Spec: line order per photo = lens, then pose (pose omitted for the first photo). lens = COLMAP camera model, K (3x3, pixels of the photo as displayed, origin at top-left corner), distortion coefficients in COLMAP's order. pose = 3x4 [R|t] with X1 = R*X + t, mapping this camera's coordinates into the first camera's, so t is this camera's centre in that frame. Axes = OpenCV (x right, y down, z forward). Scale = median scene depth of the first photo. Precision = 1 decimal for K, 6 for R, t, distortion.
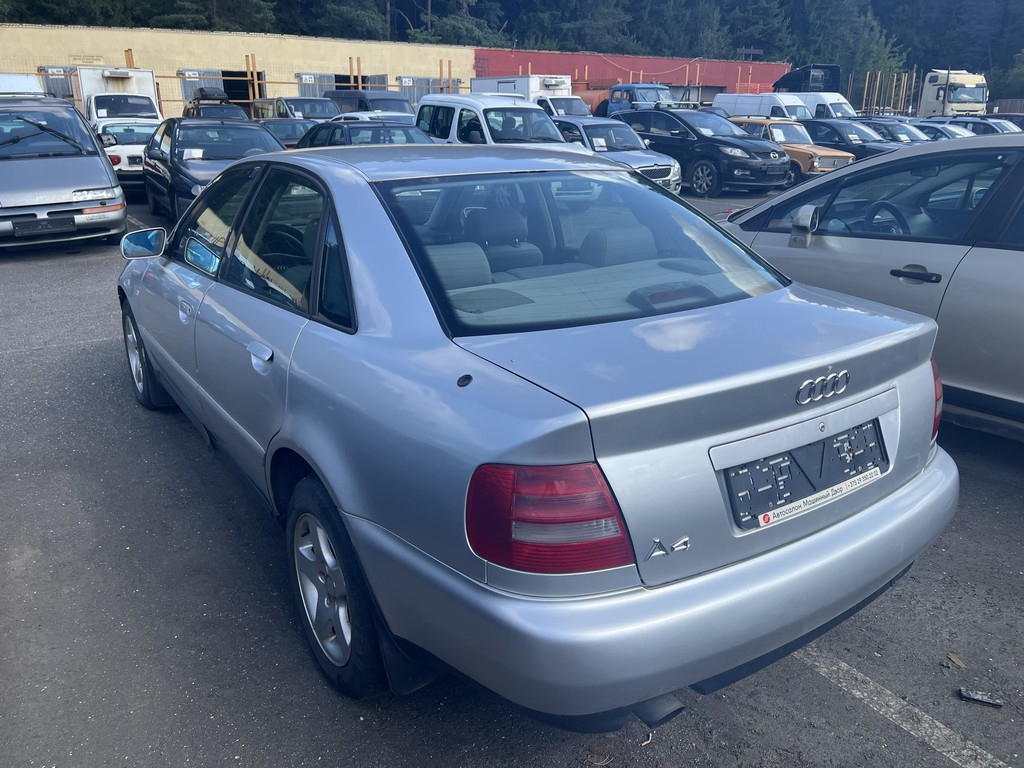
lens RADIAL K [[776.6, 0, 512.0], [0, 776.6, 384.0], [0, 0, 1]] dist [-0.002303, -0.002847]
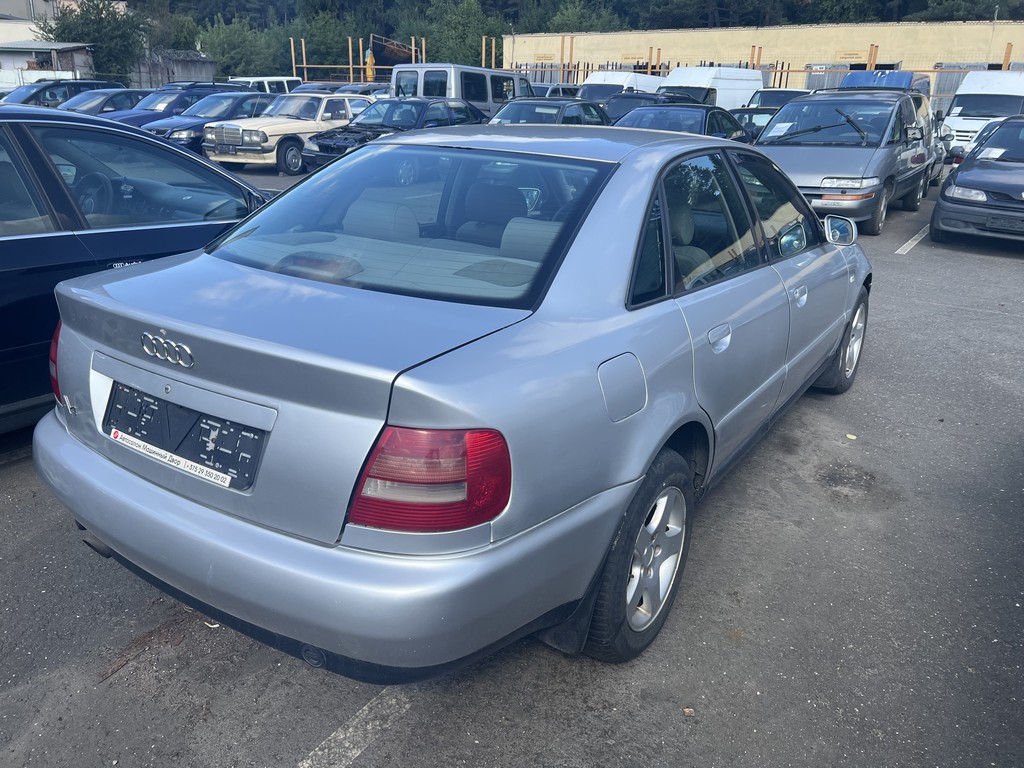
lens RADIAL K [[770.5, 0, 512.4], [0, 770.5, 371.6], [0, 0, 1]] dist [-0.001796, -0.000322]
pose [[0.388430, 0.310867, -0.867458, 0.976705], [-0.320080, 0.928278, 0.189337, -0.206231], [0.864101, 0.204112, 0.460073, 0.613770]]
